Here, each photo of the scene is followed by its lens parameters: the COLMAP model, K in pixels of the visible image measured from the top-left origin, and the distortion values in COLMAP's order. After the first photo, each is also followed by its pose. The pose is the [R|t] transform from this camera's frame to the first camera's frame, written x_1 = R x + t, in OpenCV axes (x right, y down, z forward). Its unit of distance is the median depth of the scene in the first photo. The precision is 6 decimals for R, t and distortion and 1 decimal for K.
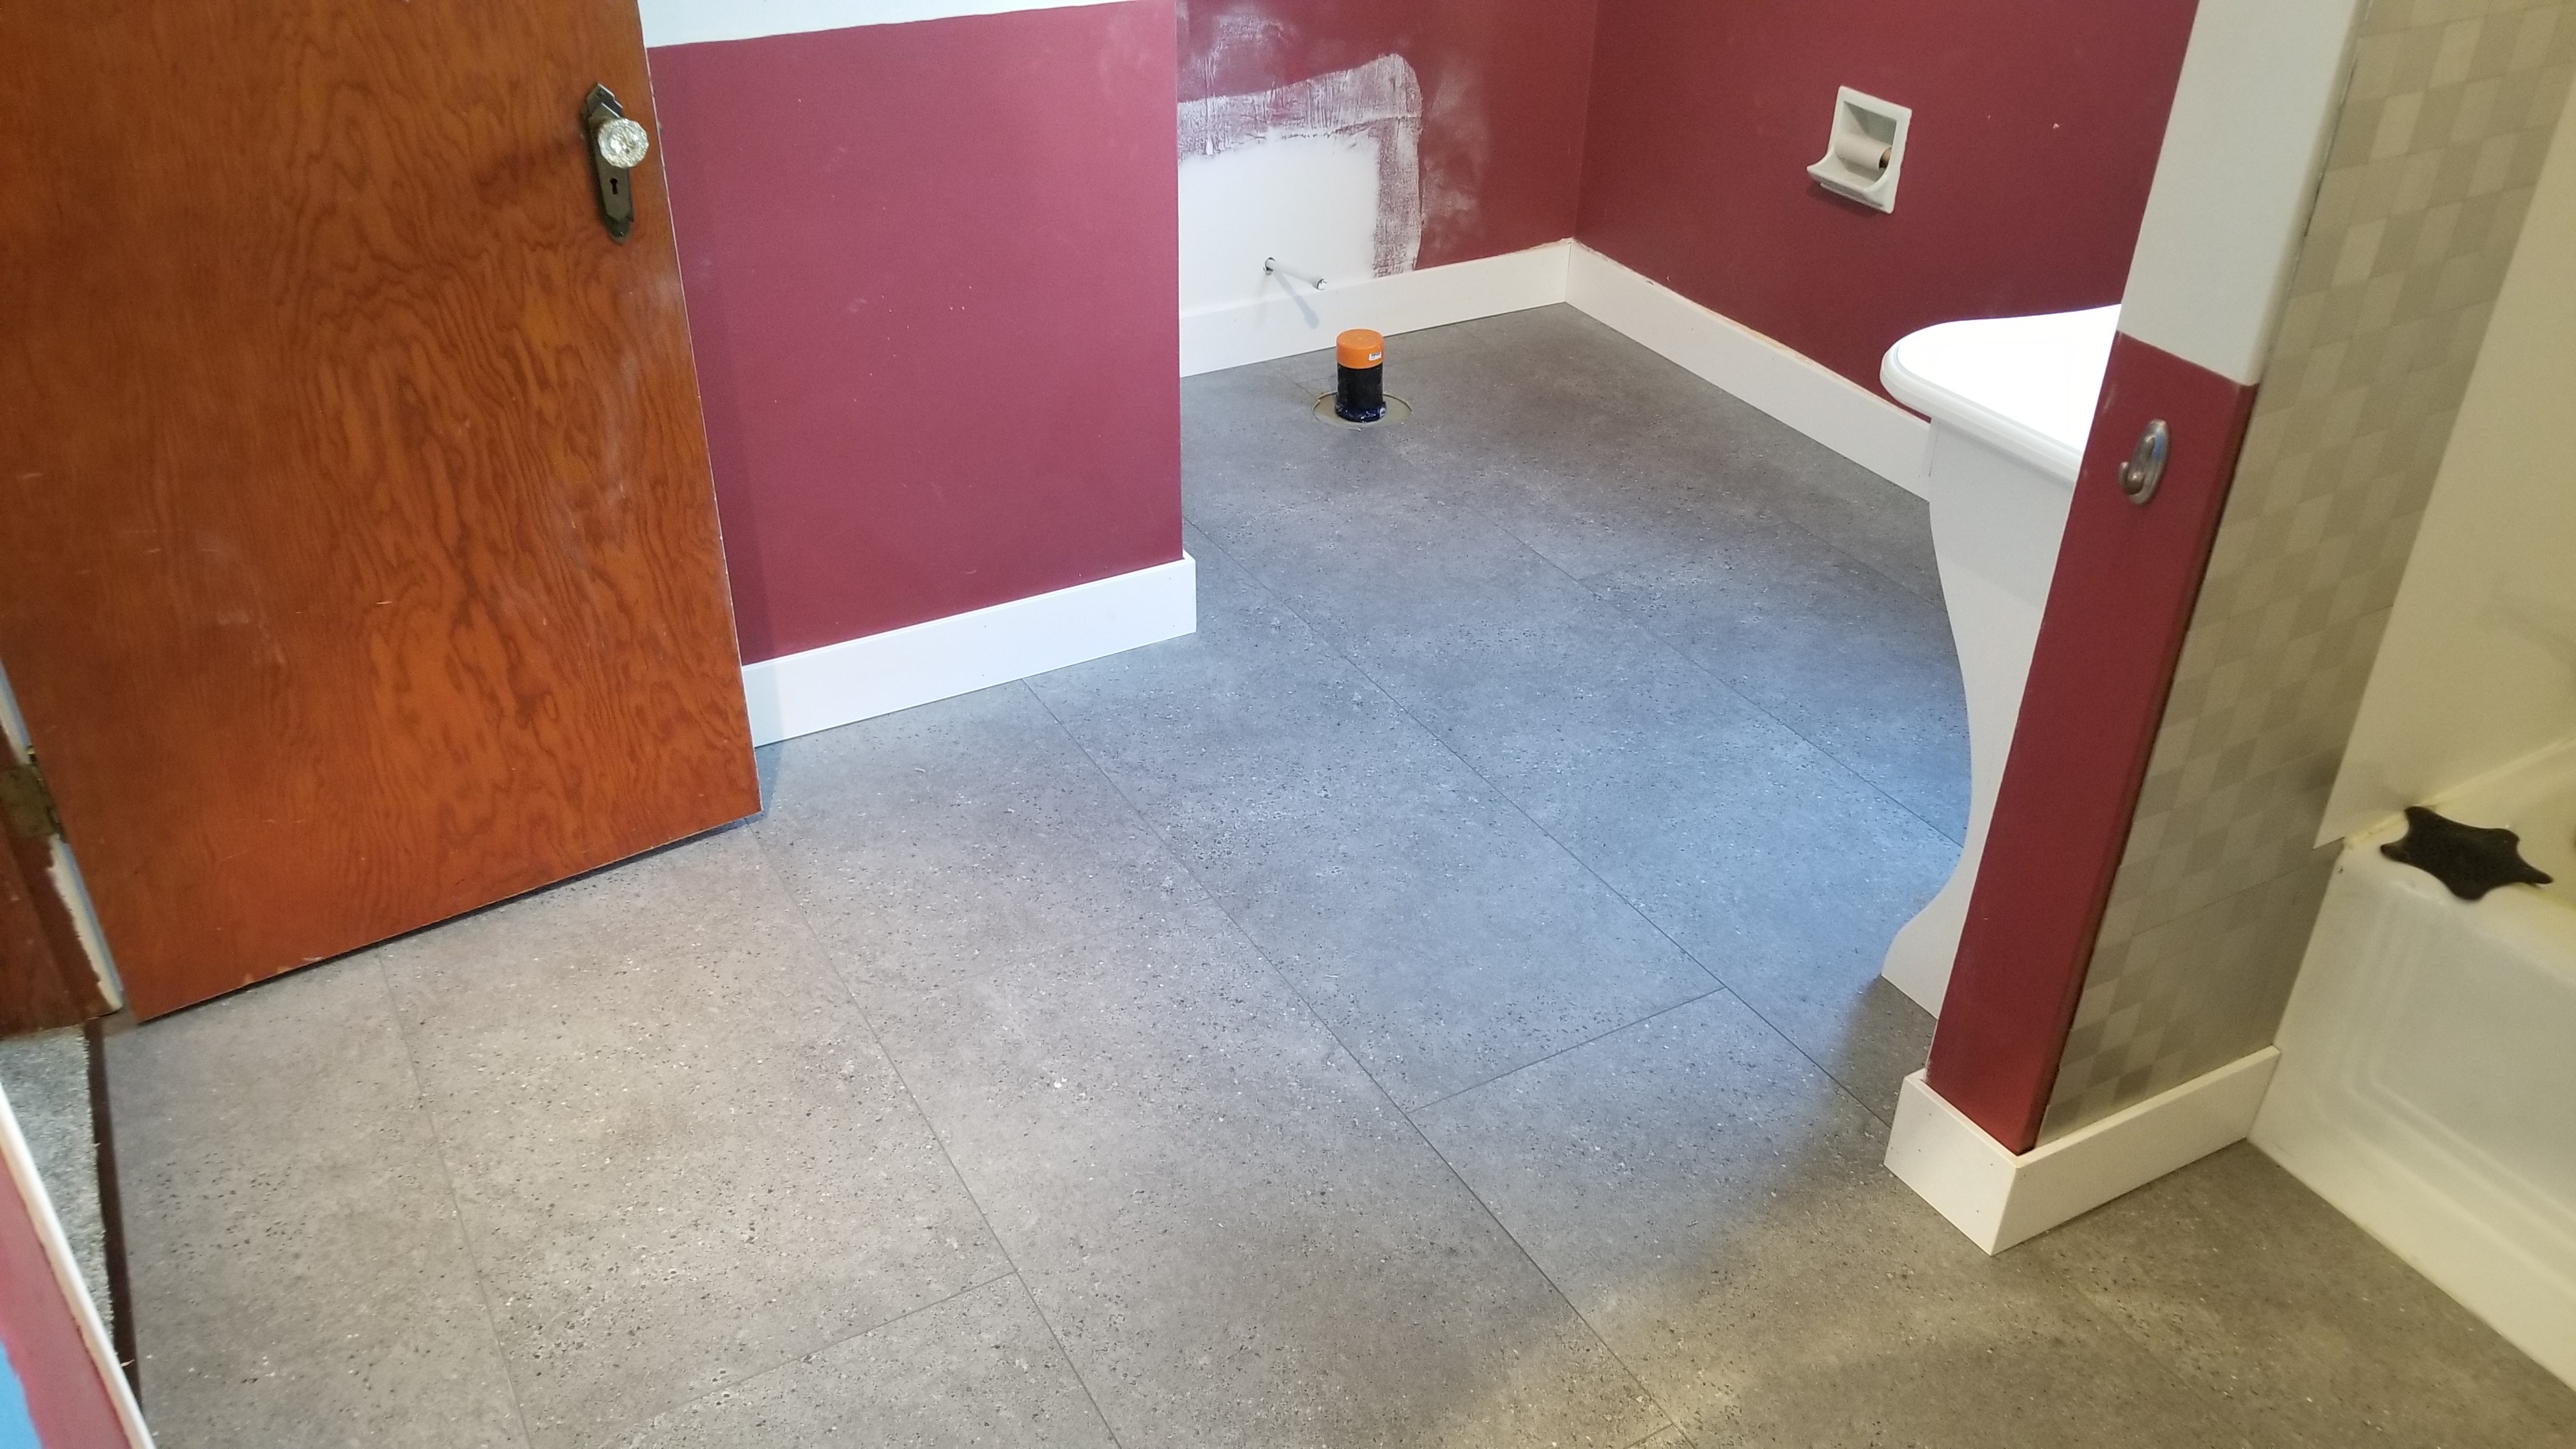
lens RADIAL K [[1998.5, 0, 1295.4], [0, 1998.5, 721.5], [0, 0, 1]] dist [0.047492, -0.026647]
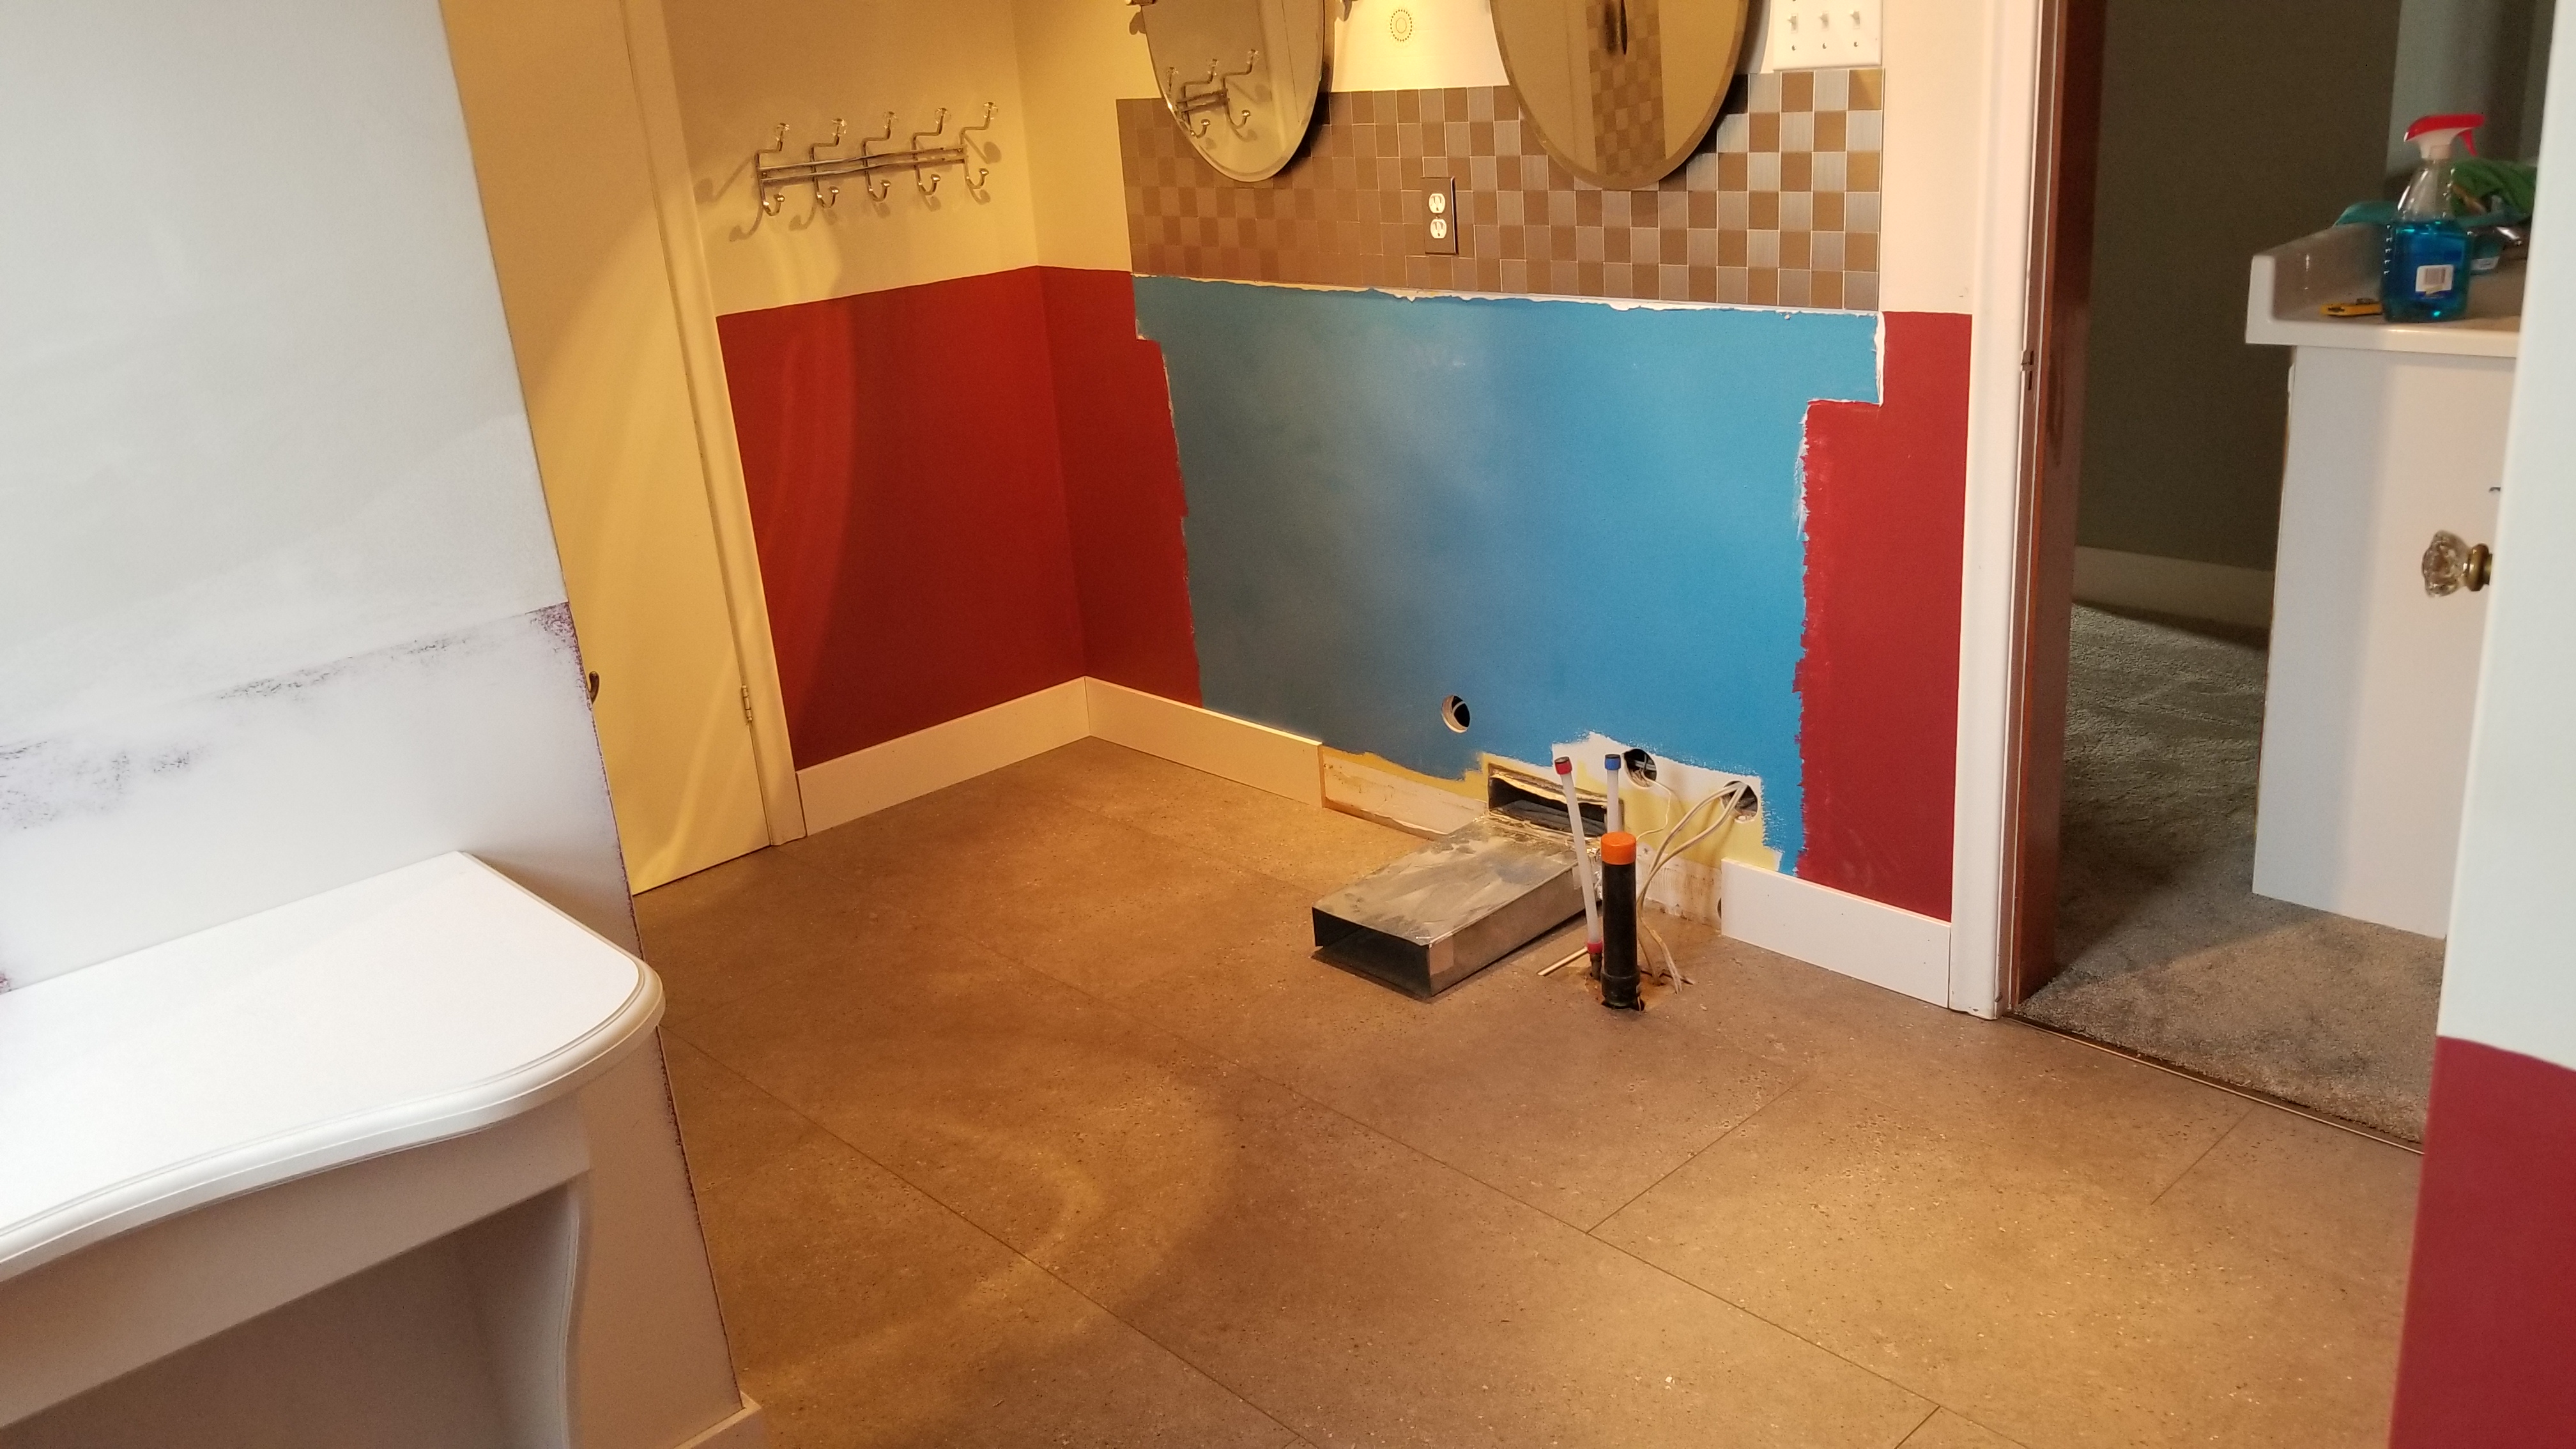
lens RADIAL K [[1998.5, 0, 1307.5], [0, 1998.5, 721.5], [0, 0, 1]] dist [0.047492, -0.026647]
pose [[-0.970828, 0.117602, -0.208958, 0.222162], [-0.091207, 0.624838, 0.775409, -0.785107], [0.221754, 0.771847, -0.595883, 1.400891]]
